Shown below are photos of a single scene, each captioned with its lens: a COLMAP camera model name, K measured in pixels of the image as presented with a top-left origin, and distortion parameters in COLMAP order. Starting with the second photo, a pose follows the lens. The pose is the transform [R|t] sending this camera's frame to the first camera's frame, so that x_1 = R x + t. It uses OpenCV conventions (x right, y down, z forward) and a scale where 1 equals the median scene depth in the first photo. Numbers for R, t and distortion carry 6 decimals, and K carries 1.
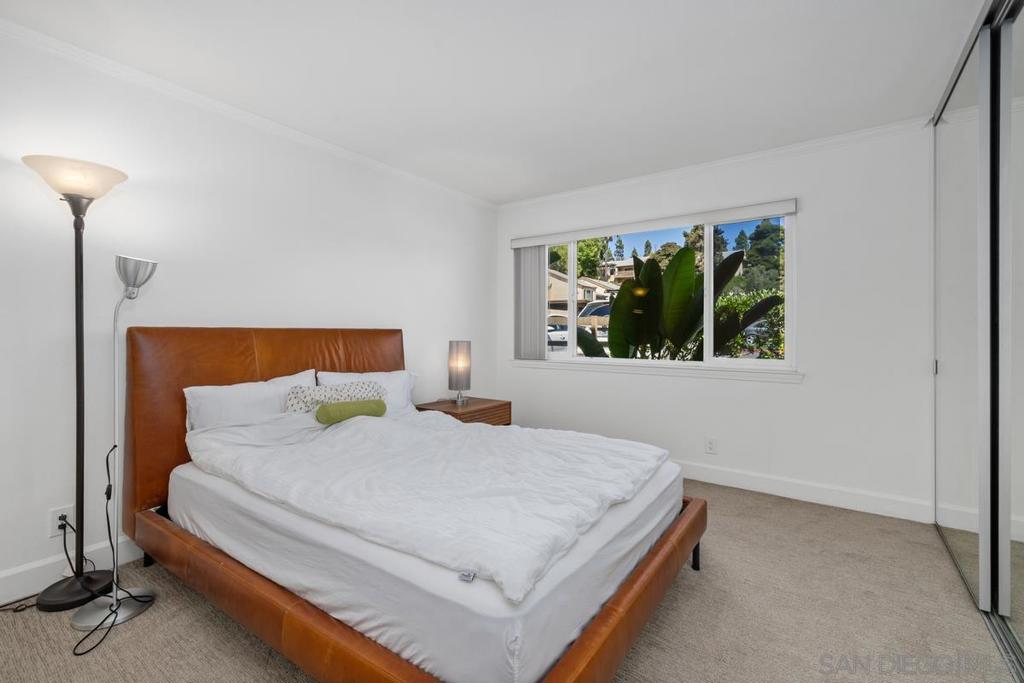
lens RADIAL K [[454.7, 0, 512.0], [0, 454.7, 341.5], [0, 0, 1]] dist [-0.000150, -0.000067]
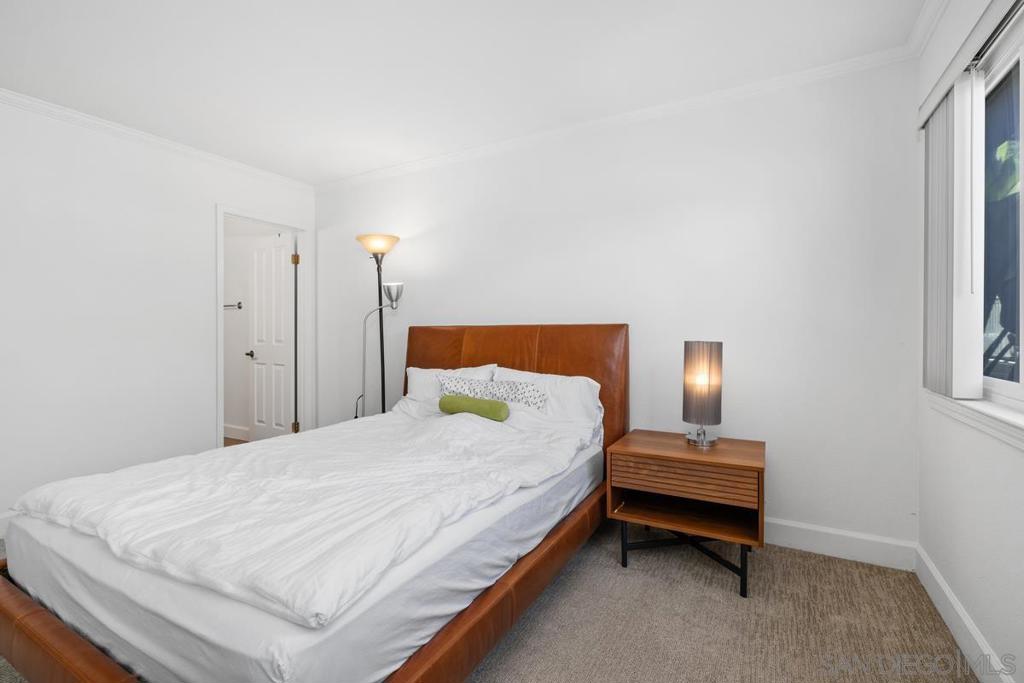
lens RADIAL K [[465.9, 0, 514.2], [0, 465.9, 330.4], [0, 0, 1]] dist [0.000541, -0.000011]
pose [[0.111069, 0.000148, -0.993813, 0.674486], [-0.014314, 0.999896, -0.001451, -0.017285], [0.993710, 0.014387, 0.111060, 0.968864]]
